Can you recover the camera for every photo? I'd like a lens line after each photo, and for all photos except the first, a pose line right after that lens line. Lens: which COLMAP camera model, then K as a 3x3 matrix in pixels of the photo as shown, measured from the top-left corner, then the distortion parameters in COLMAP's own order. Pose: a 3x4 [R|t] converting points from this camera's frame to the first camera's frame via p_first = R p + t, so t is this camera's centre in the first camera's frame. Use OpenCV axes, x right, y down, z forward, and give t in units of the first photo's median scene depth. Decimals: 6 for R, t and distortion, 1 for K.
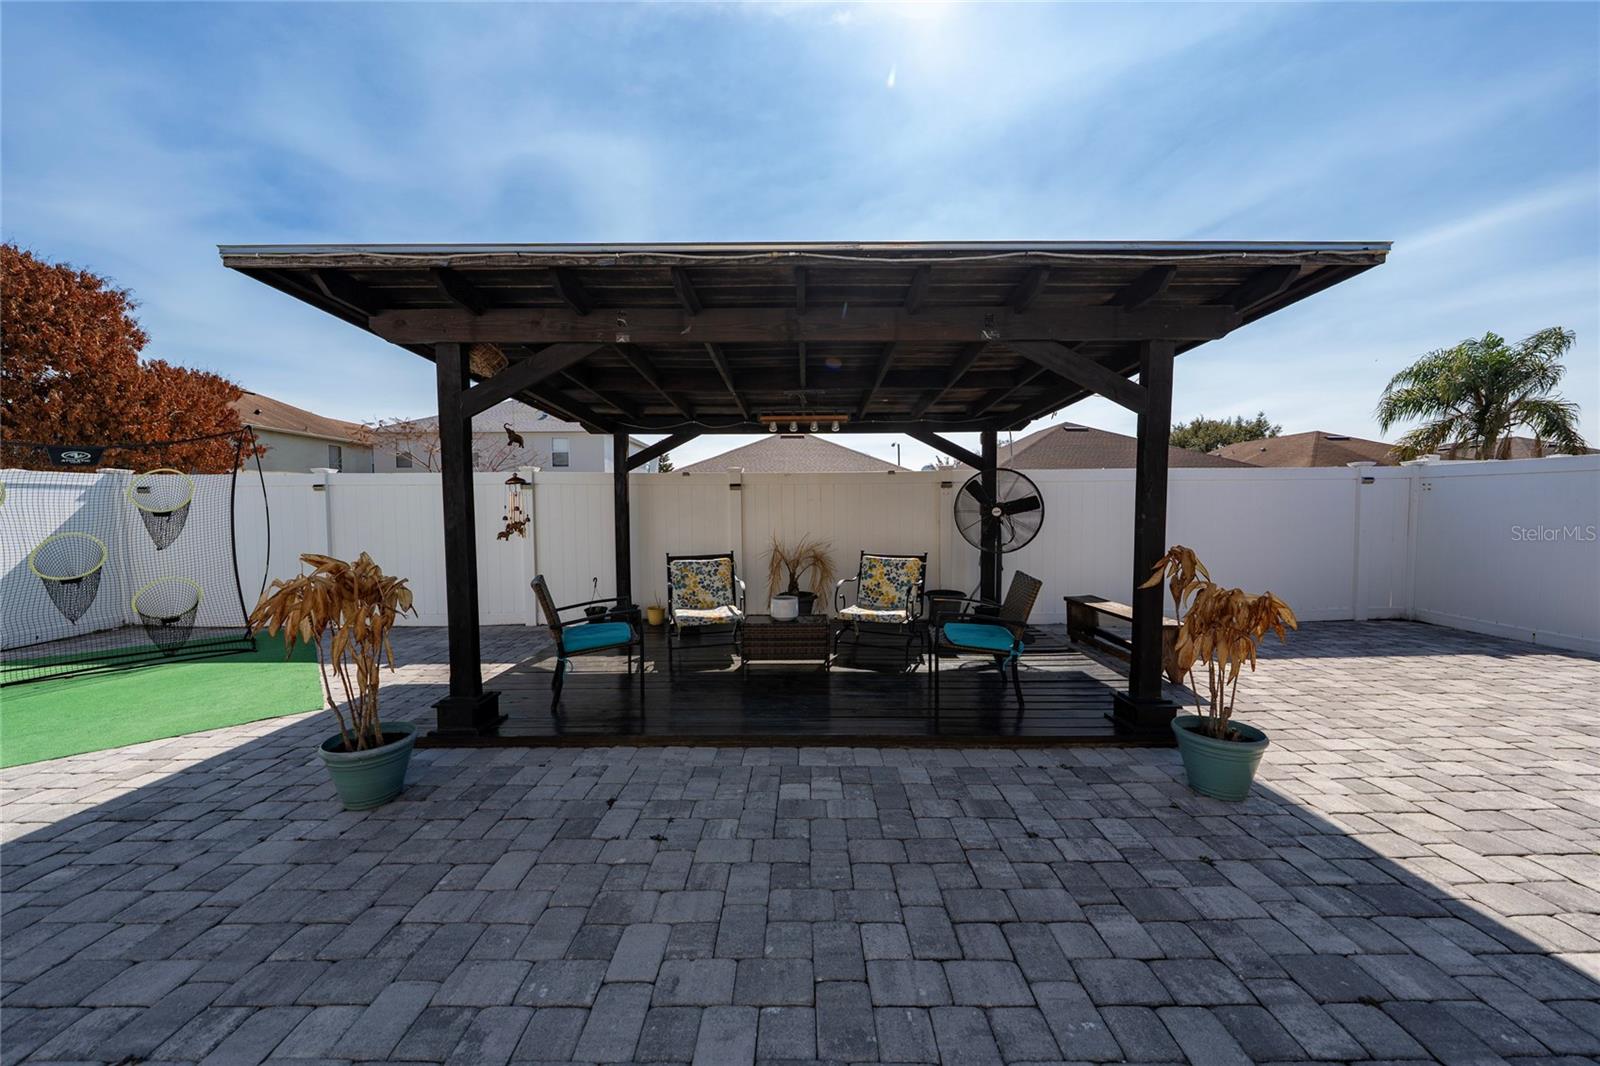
lens RADIAL K [[549.5, 0, 797.8], [0, 549.5, 537.4], [0, 0, 1]] dist [-0.006821, 0.001508]
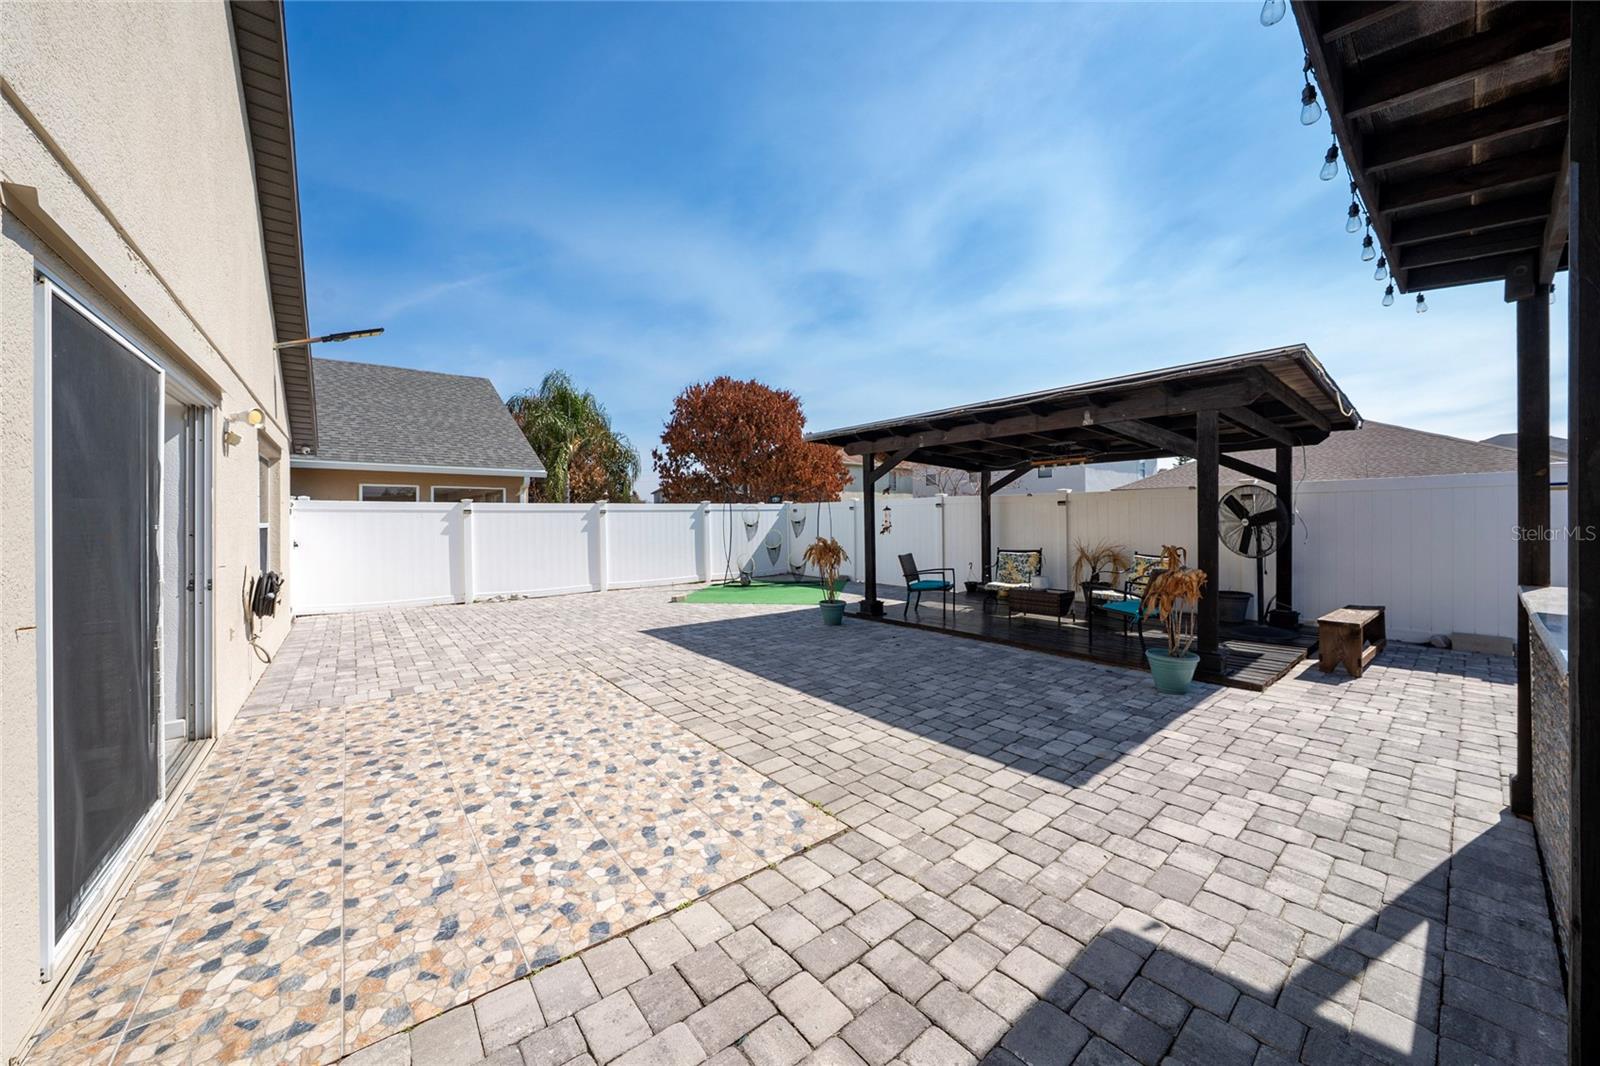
lens RADIAL K [[549.5, 0, 806.4], [0, 549.5, 520.3], [0, 0, 1]] dist [-0.006821, 0.001508]
pose [[0.641207, -0.000126, -0.767368, 0.612107], [-0.030681, 0.999196, -0.025801, 0.008049], [0.766754, 0.040087, 0.640688, -0.439663]]
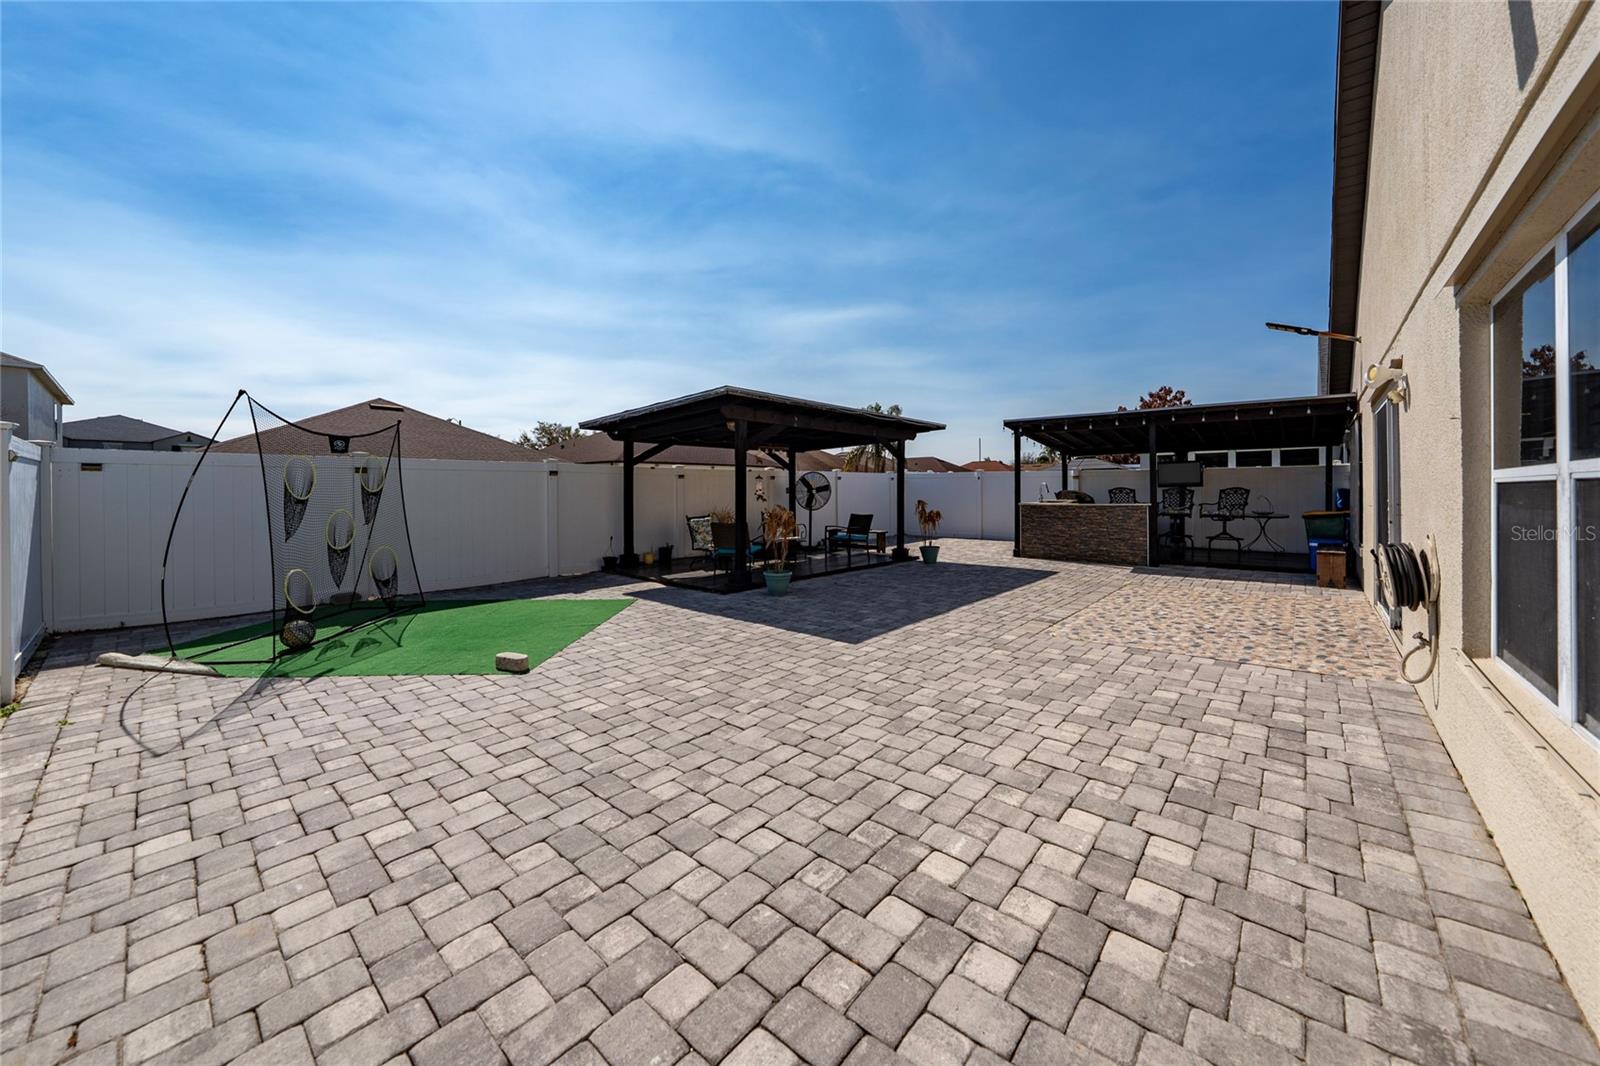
lens RADIAL K [[549.5, 0, 814.8], [0, 549.5, 489.8], [0, 0, 1]] dist [-0.006821, 0.001508]
pose [[0.663893, 0.002045, 0.747825, -1.237831], [0.040363, 0.998441, -0.038564, 0.030493], [-0.746737, 0.055787, 0.662775, -0.453958]]
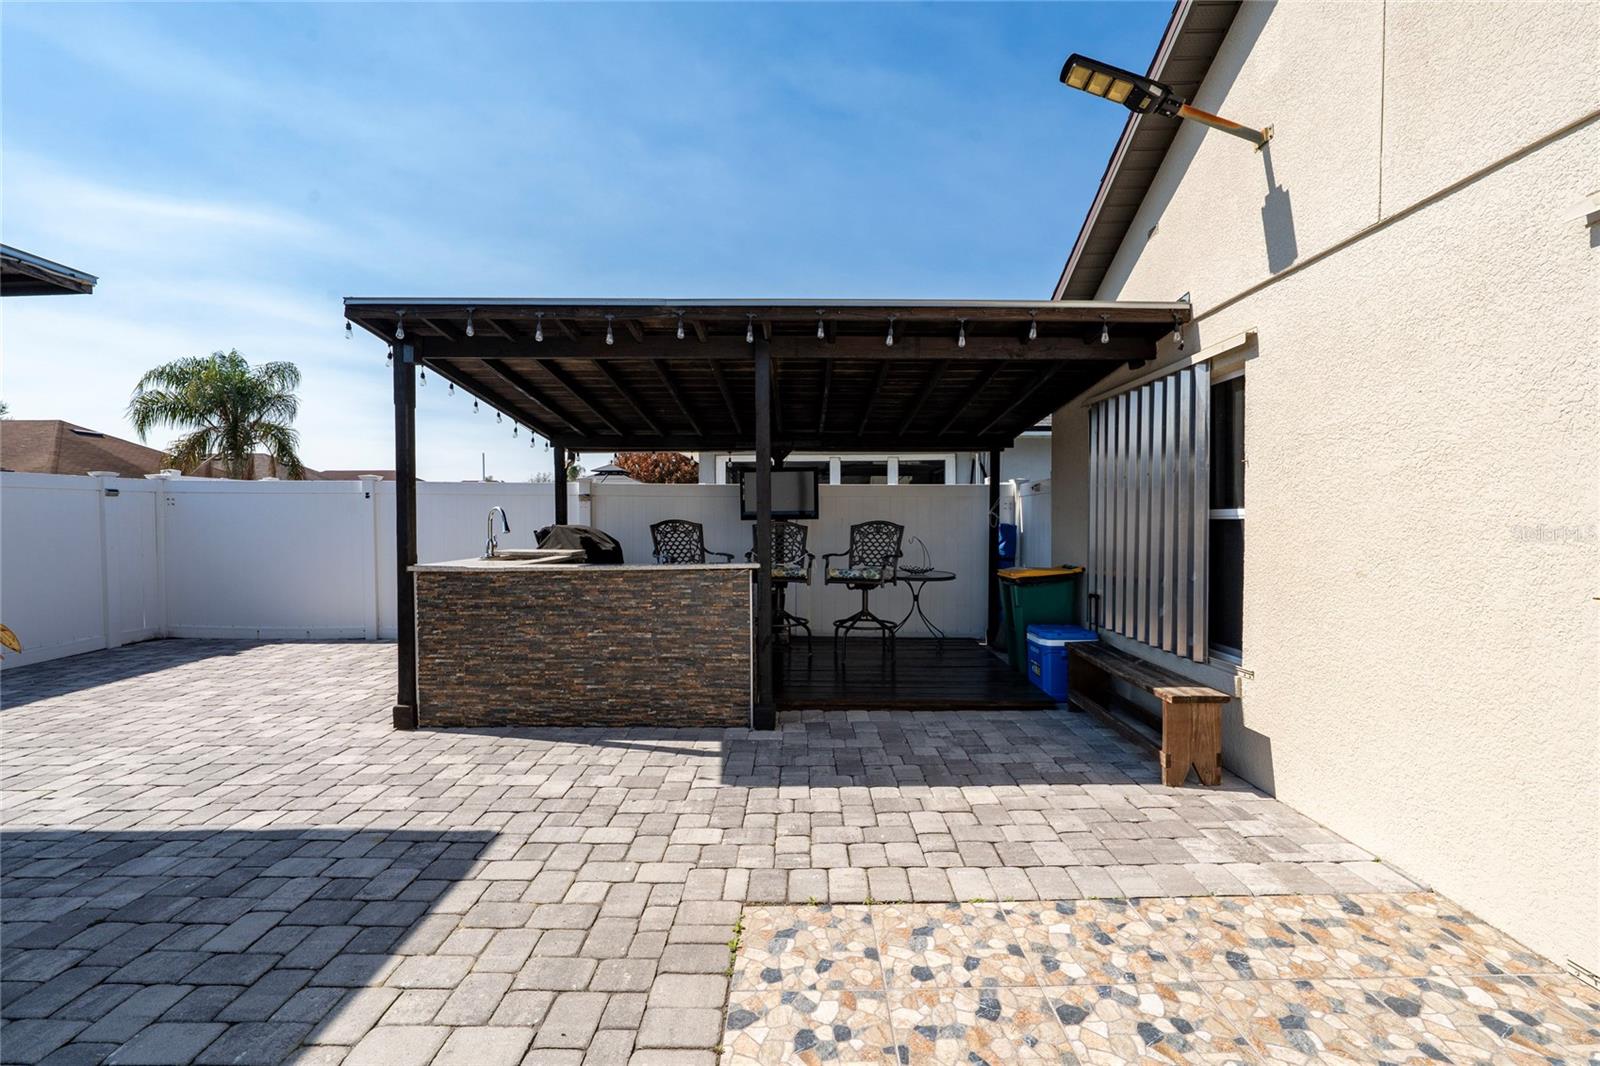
lens RADIAL K [[704.3, 0, 800.0], [0, 704.3, 534.8], [0, 0, 1]] dist [0.003514, -0.001264]
pose [[0.009400, -0.016643, 0.999817, -0.137720], [0.051771, 0.998529, 0.016135, 0.006222], [-0.998615, 0.051610, 0.010247, -0.172171]]
